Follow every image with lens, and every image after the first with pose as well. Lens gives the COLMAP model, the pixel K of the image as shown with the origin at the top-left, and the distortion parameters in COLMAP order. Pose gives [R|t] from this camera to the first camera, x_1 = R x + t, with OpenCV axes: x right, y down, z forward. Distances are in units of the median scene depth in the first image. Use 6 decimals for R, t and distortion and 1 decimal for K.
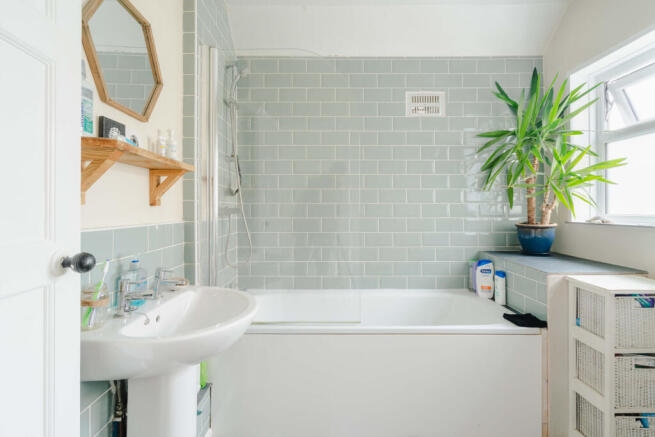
lens RADIAL K [[312.7, 0, 327.5], [0, 312.7, 208.2], [0, 0, 1]] dist [0.010954, 0.000144]
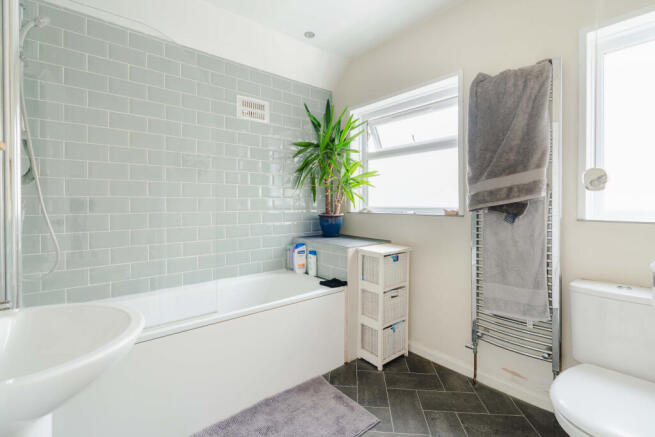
lens RADIAL K [[301.2, 0, 327.3], [0, 301.2, 205.6], [0, 0, 1]] dist [-0.000395, 0.000209]
pose [[0.768979, -0.004746, 0.639257, -0.197438], [-0.001779, 0.999953, 0.009564, 0.000417], [-0.639272, -0.008492, 0.768934, -0.001846]]
